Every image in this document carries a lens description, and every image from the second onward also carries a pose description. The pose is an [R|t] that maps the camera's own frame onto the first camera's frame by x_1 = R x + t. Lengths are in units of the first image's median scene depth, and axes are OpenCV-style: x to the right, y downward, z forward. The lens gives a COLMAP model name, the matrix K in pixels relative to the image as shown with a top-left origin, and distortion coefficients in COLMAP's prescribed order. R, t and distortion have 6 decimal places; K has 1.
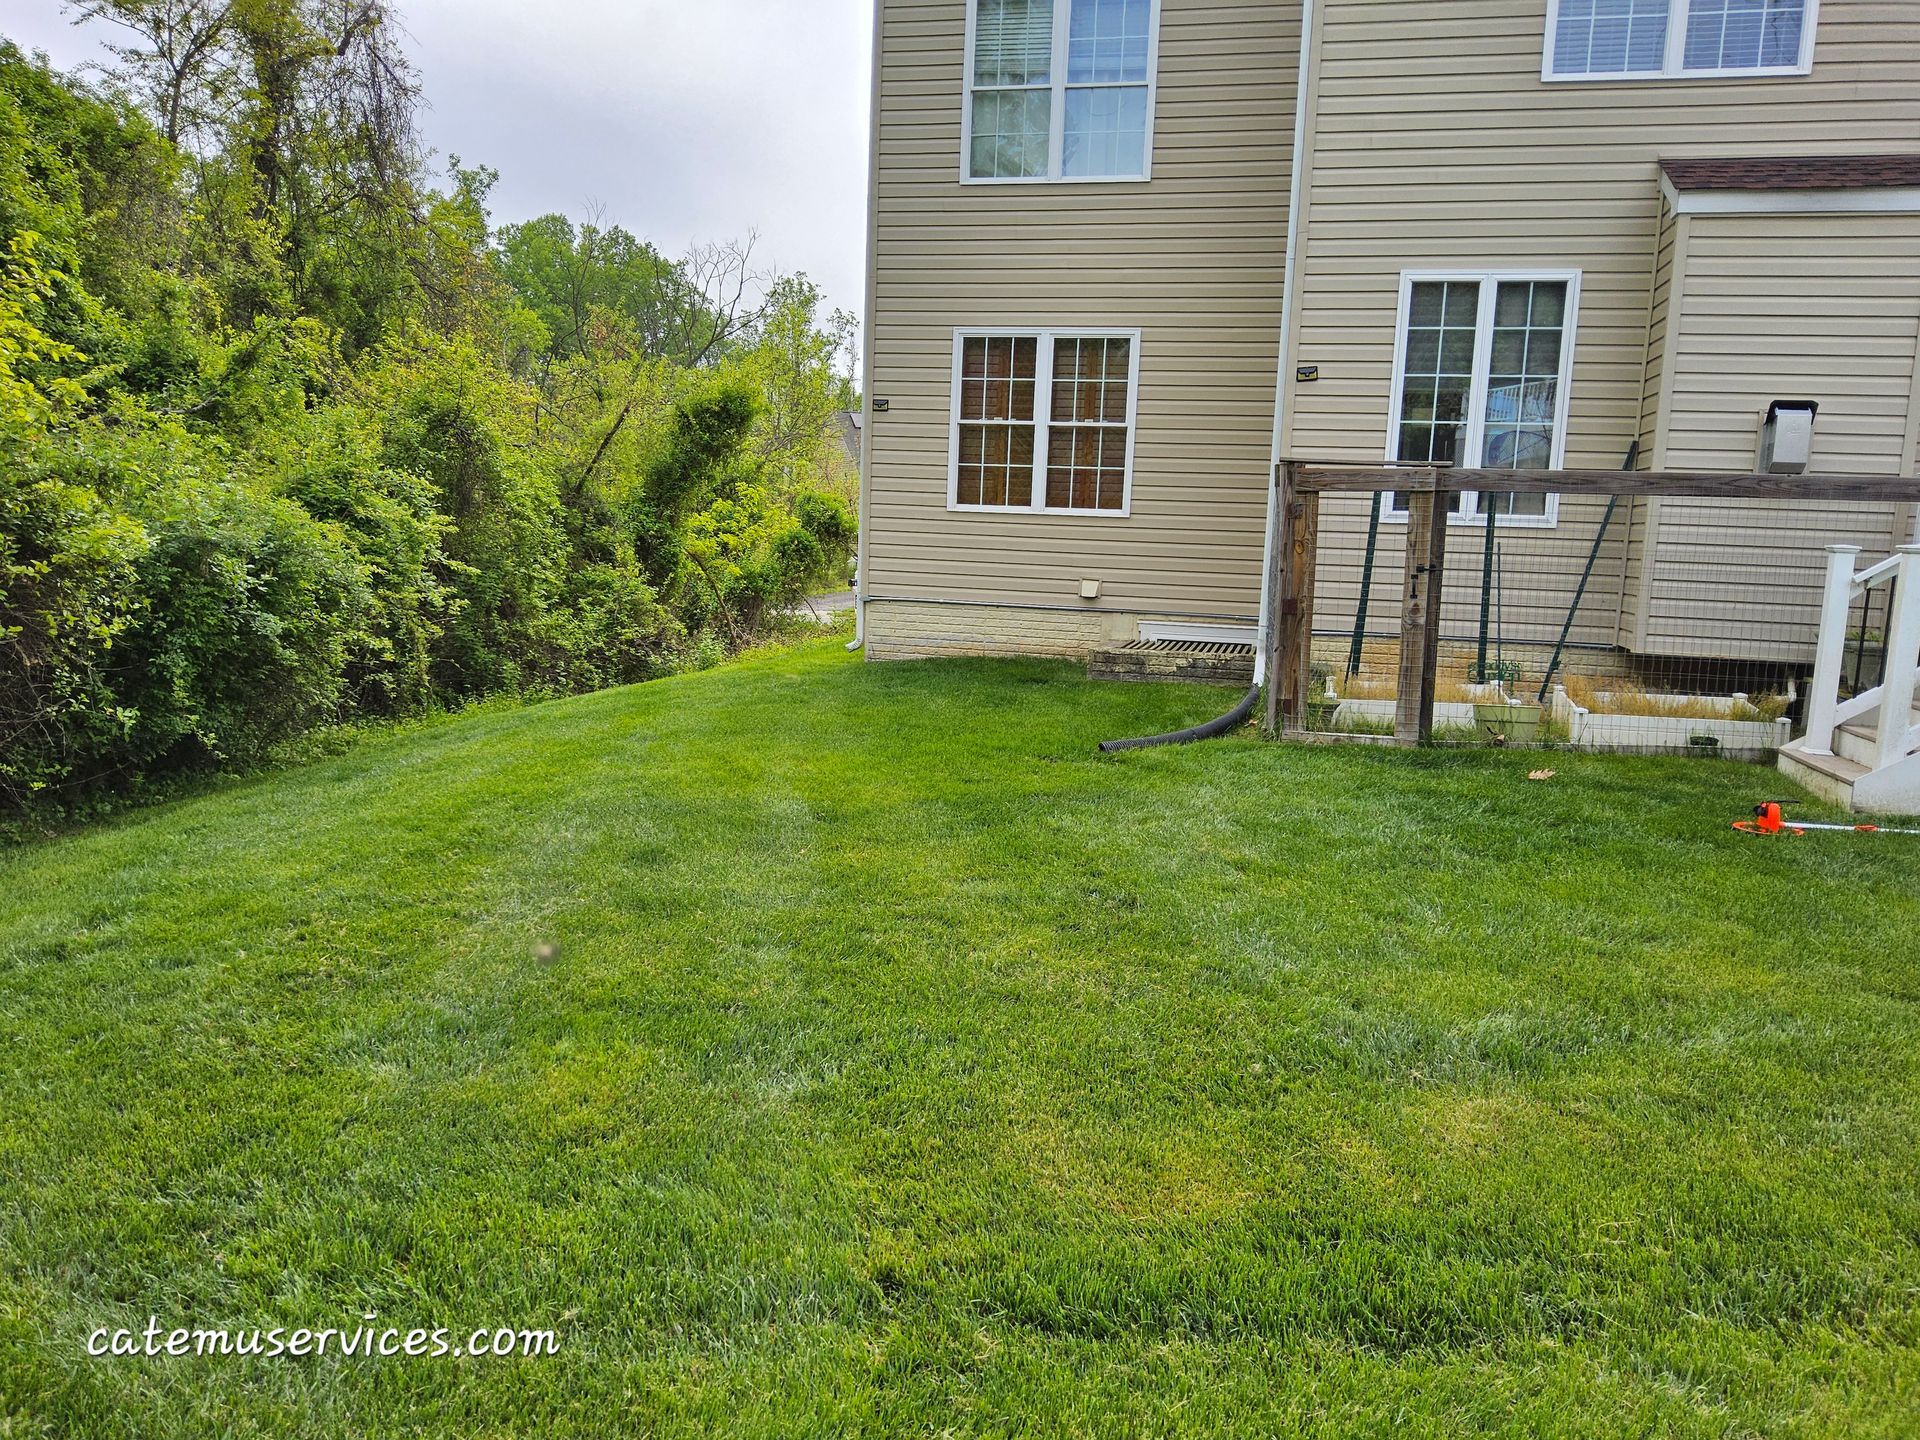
lens RADIAL K [[1460.6, 0, 957.0], [0, 1460.6, 722.2], [0, 0, 1]] dist [0.013312, 0.001497]
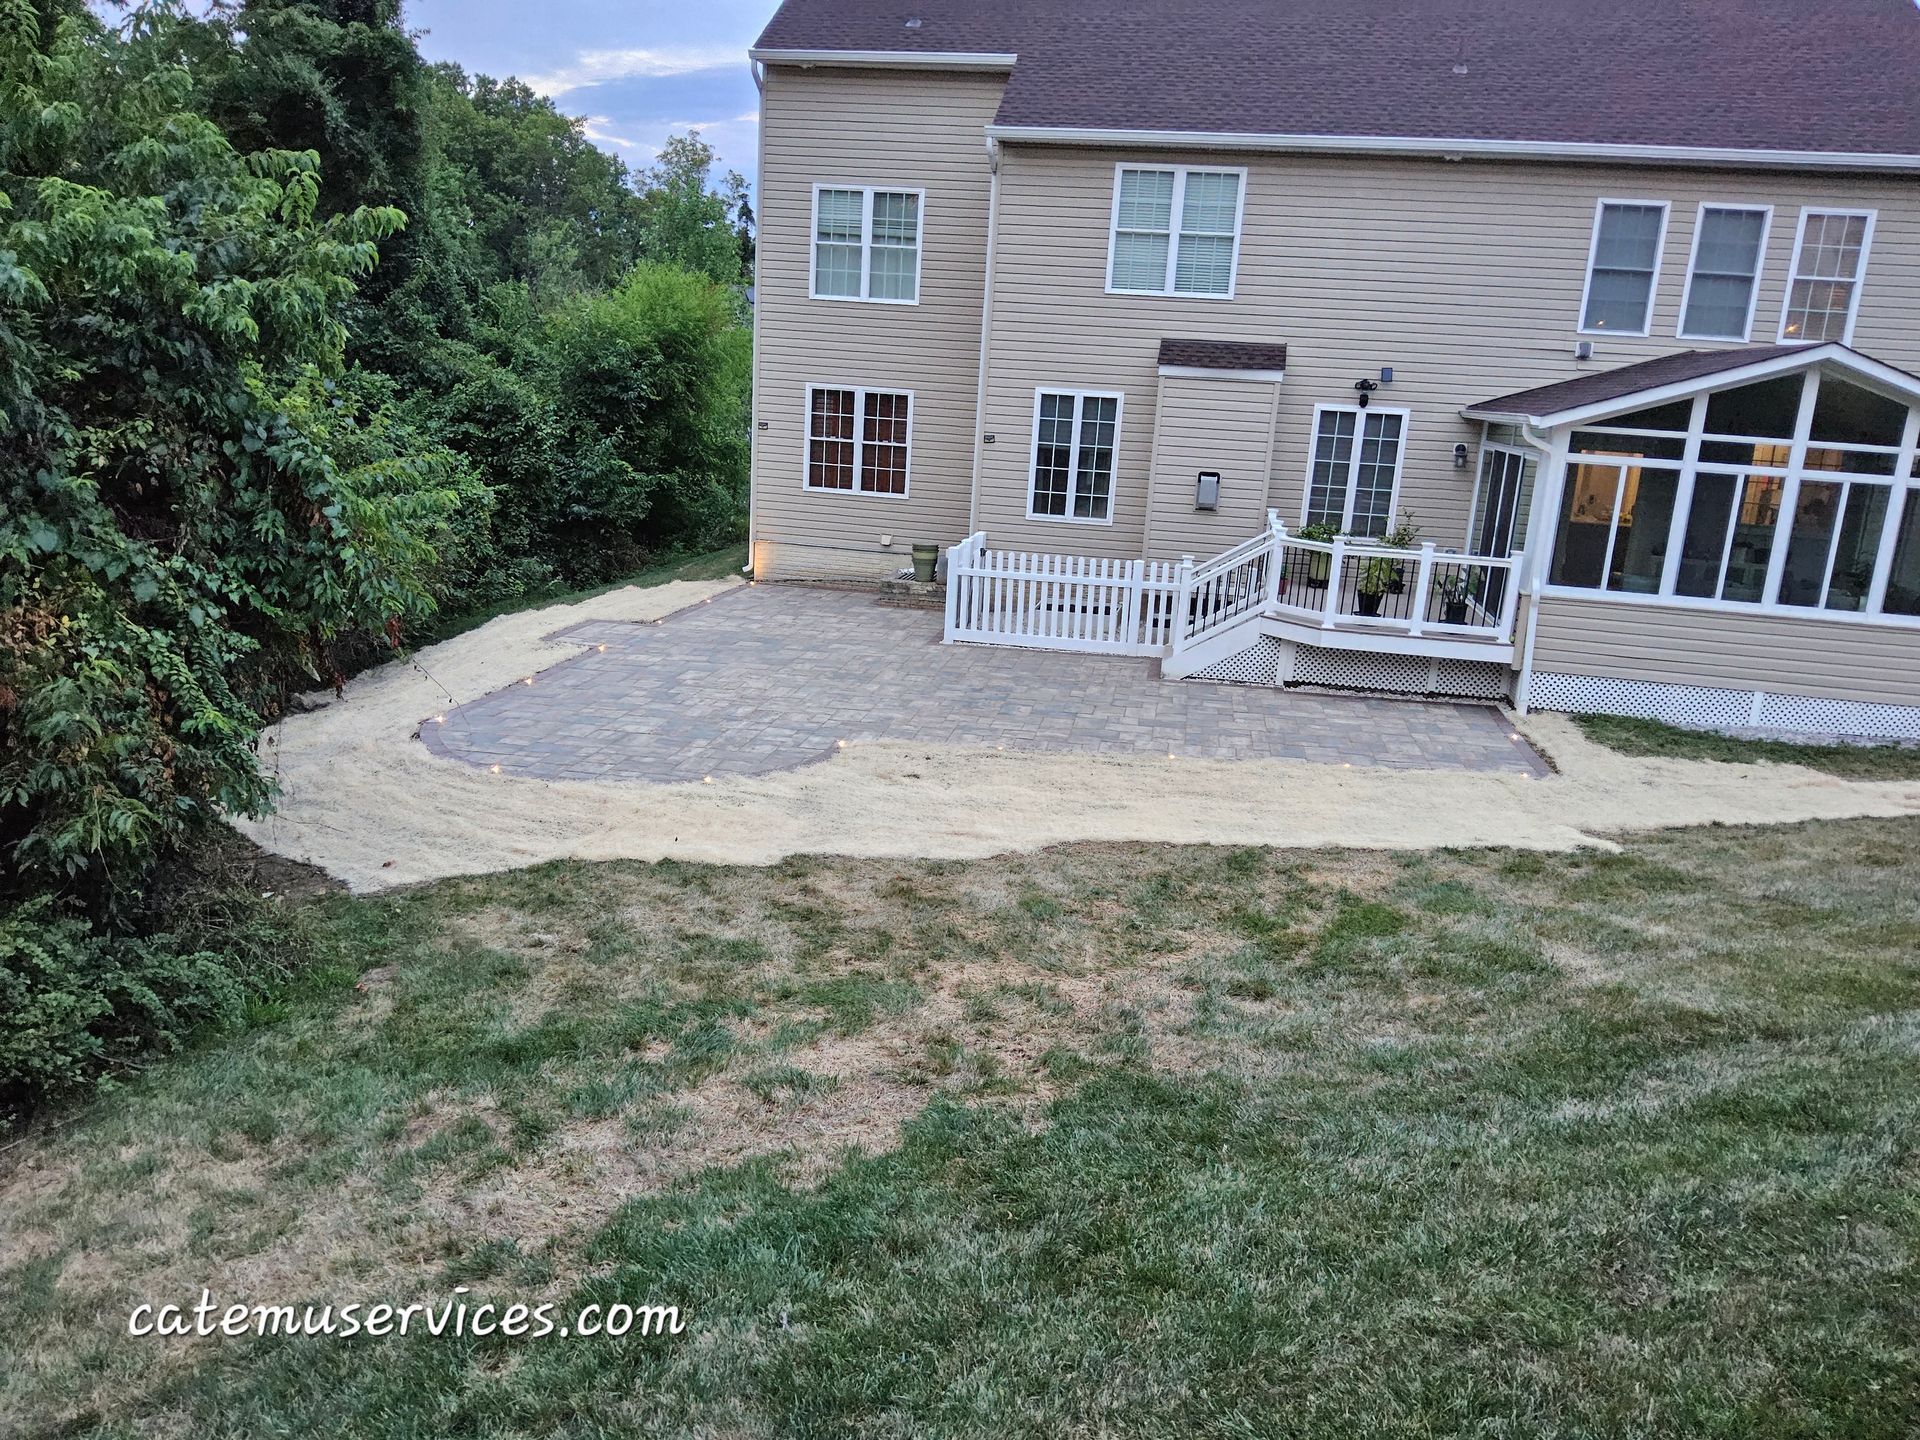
lens RADIAL K [[1404.6, 0, 957.6], [0, 1404.6, 716.7], [0, 0, 1]] dist [0.001137, -0.015549]
pose [[0.997248, -0.003410, 0.074065, 0.051406], [-0.004625, 0.994135, 0.108047, -0.063387], [-0.073999, -0.108092, 0.991383, -0.672856]]
